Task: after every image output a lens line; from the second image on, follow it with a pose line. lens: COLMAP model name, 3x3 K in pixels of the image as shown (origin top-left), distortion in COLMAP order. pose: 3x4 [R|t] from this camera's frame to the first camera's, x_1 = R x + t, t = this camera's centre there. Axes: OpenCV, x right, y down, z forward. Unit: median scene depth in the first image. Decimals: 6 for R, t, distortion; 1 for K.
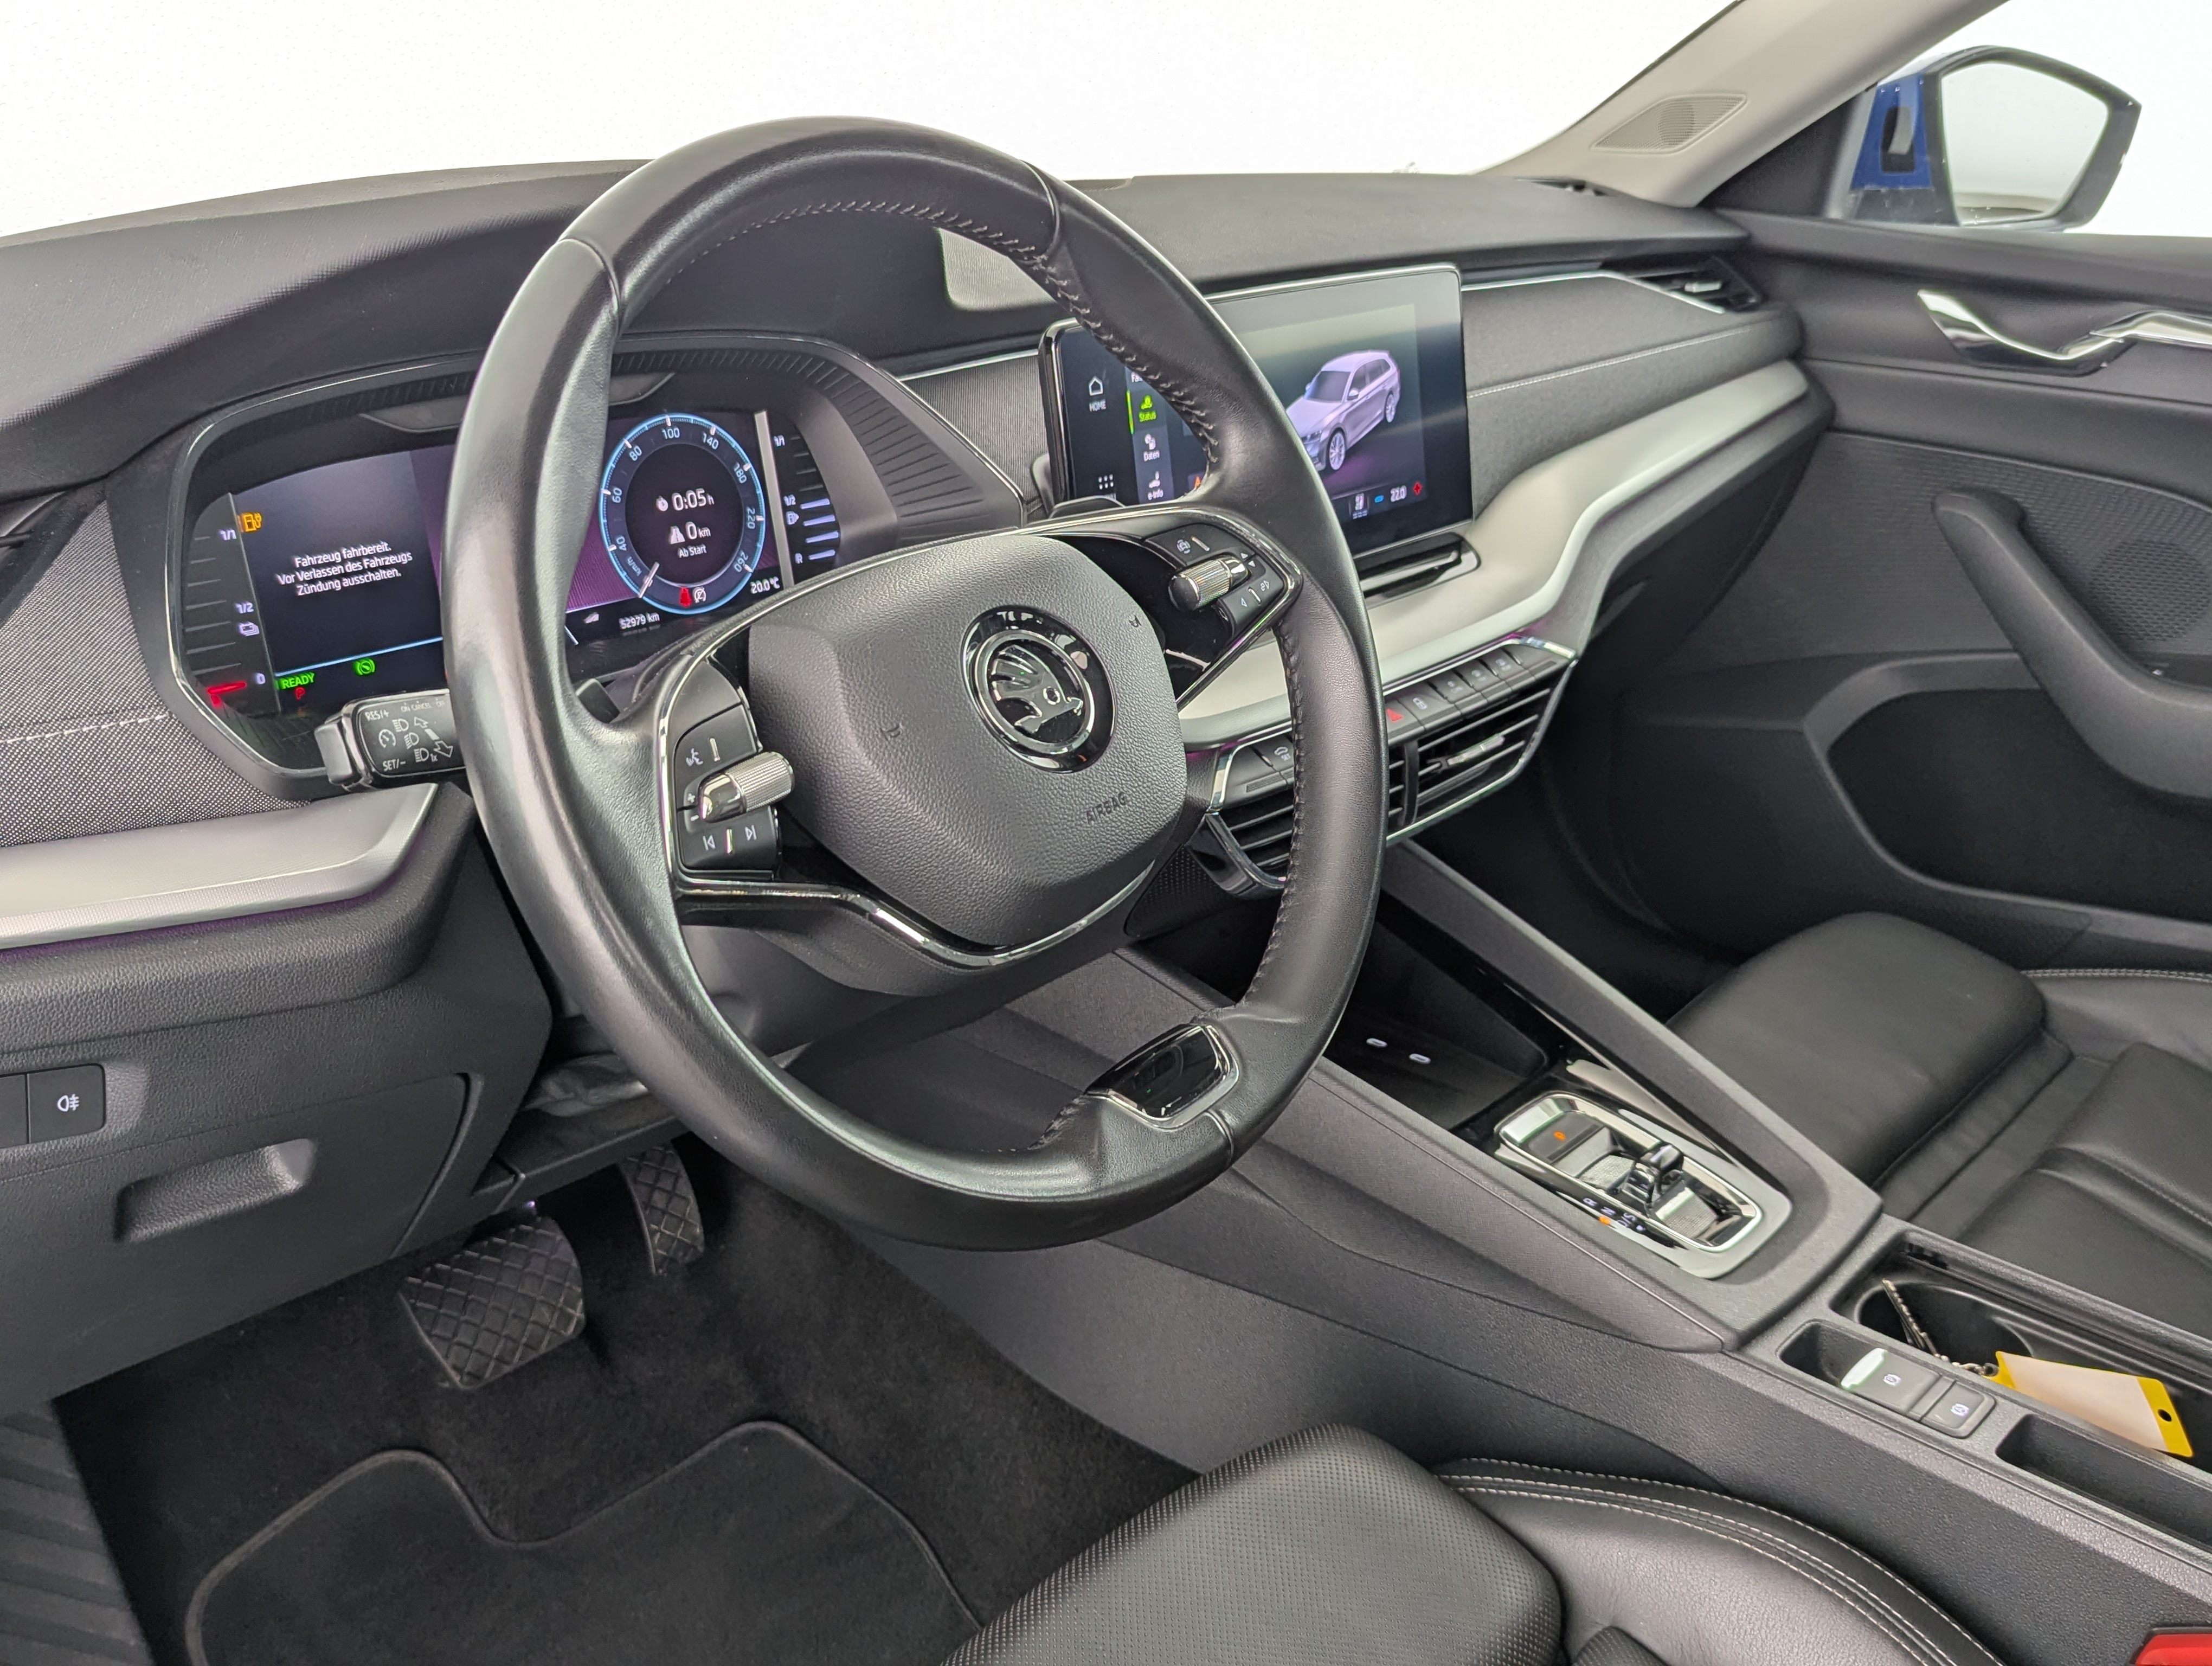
lens RADIAL K [[2032.5, 0, 1100.8], [0, 2032.5, 832.8], [0, 0, 1]] dist [0.031912, 0.000000]
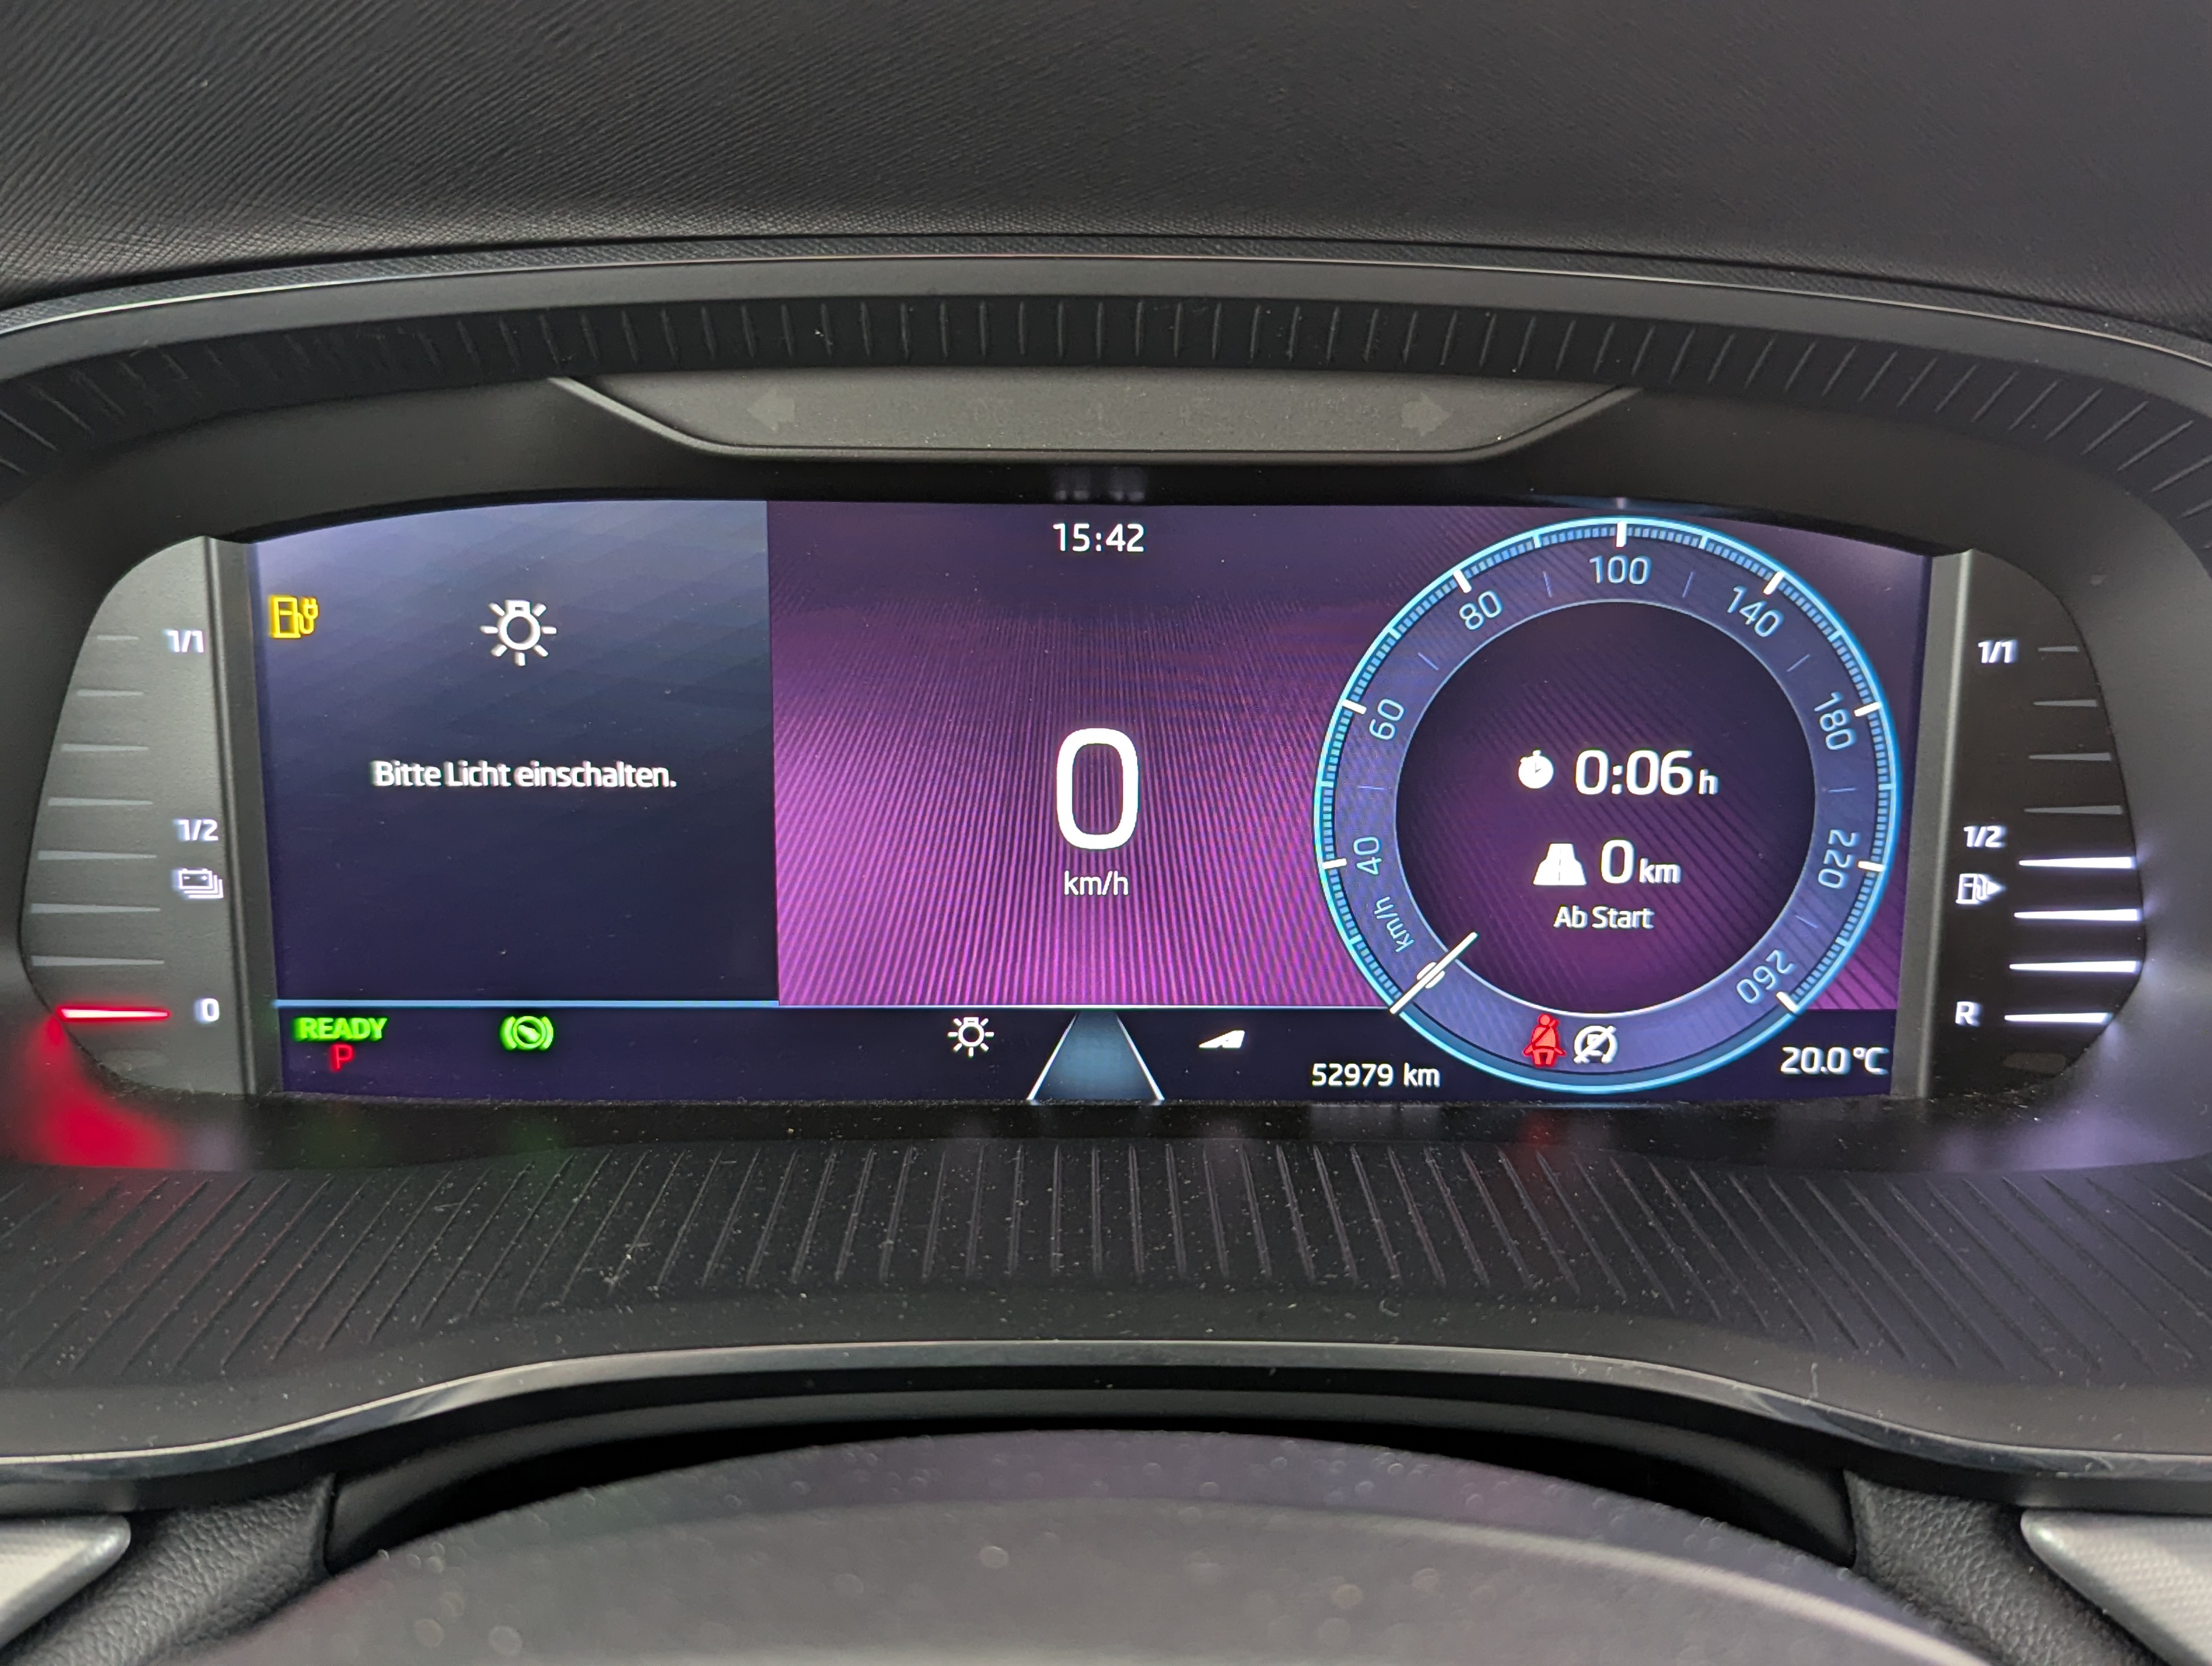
lens RADIAL K [[2032.5, 0, 1206.1], [0, 2032.5, 804.4], [0, 0, 1]] dist [0.031912, 0.000000]
pose [[0.686730, 0.266433, -0.676325, -0.023381], [-0.272888, 0.956849, 0.099858, -0.173233], [0.673746, 0.115985, 0.729804, 0.713348]]
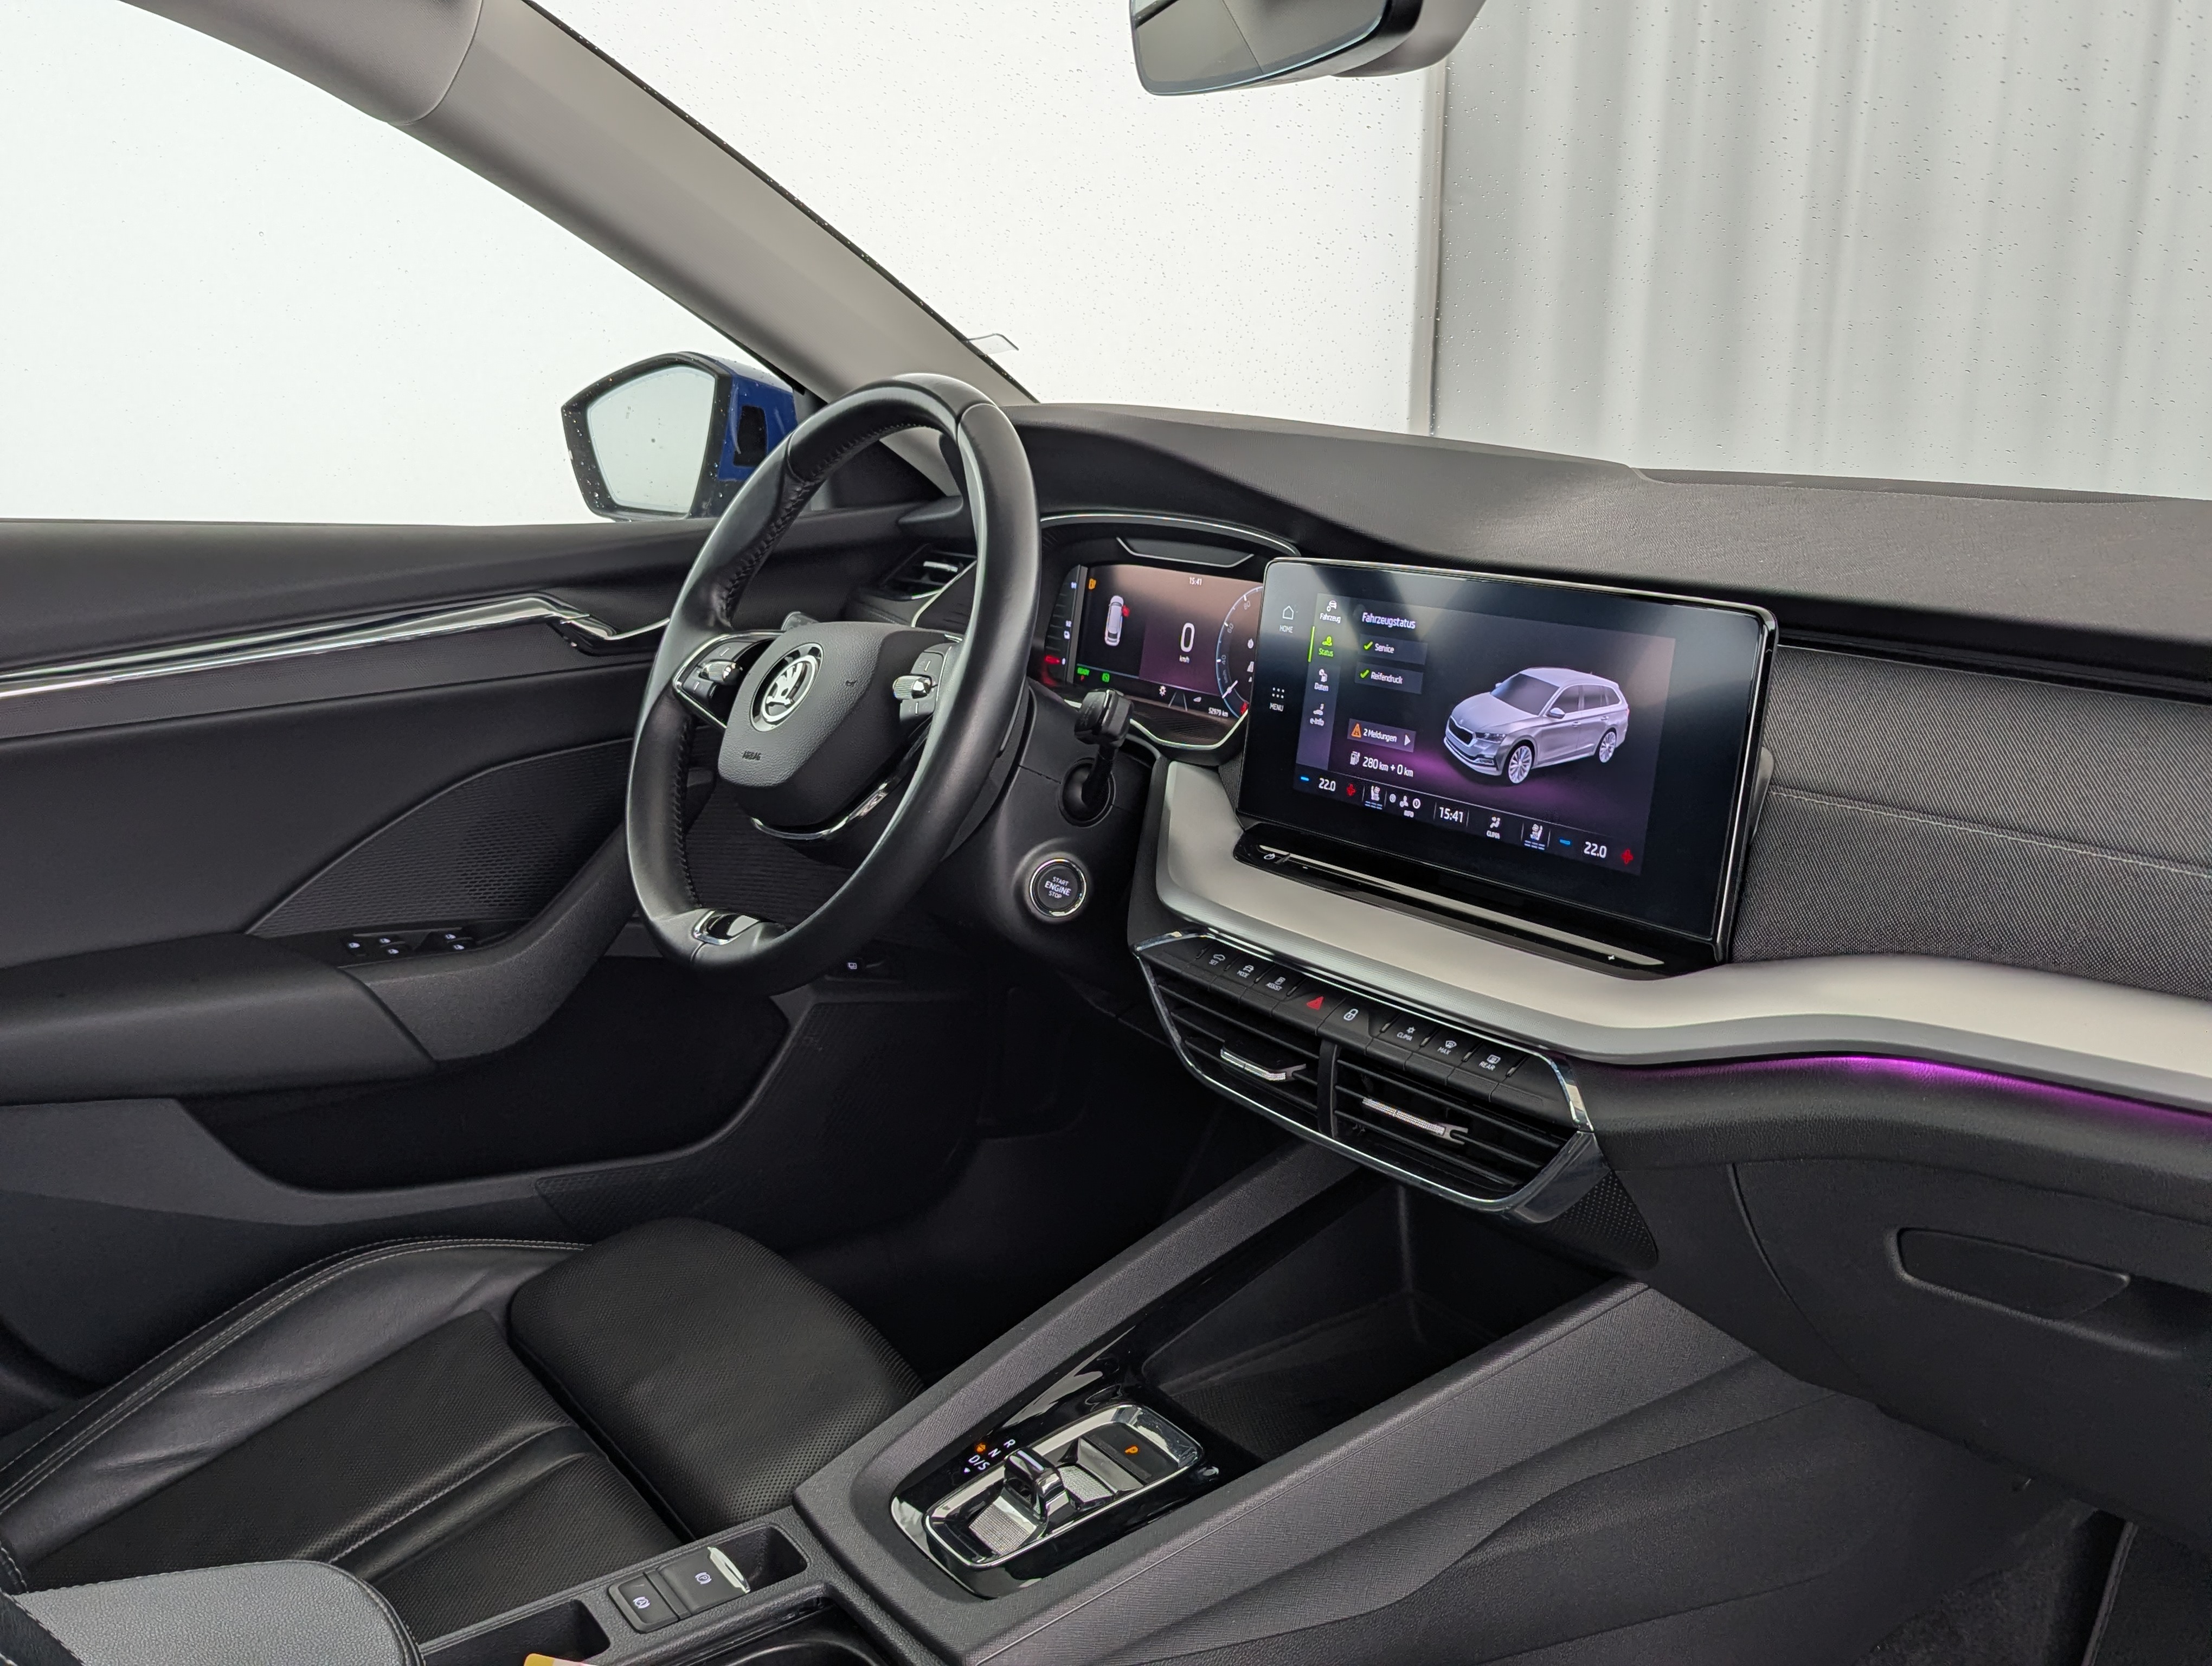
lens RADIAL K [[2032.5, 0, 1107.1], [0, 2032.5, 829.7], [0, 0, 1]] dist [0.031912, 0.000000]
pose [[-0.208448, 0.225865, -0.951596, 1.190368], [-0.351459, 0.890677, 0.288393, -0.418697], [0.912702, 0.394562, -0.106277, 1.103784]]
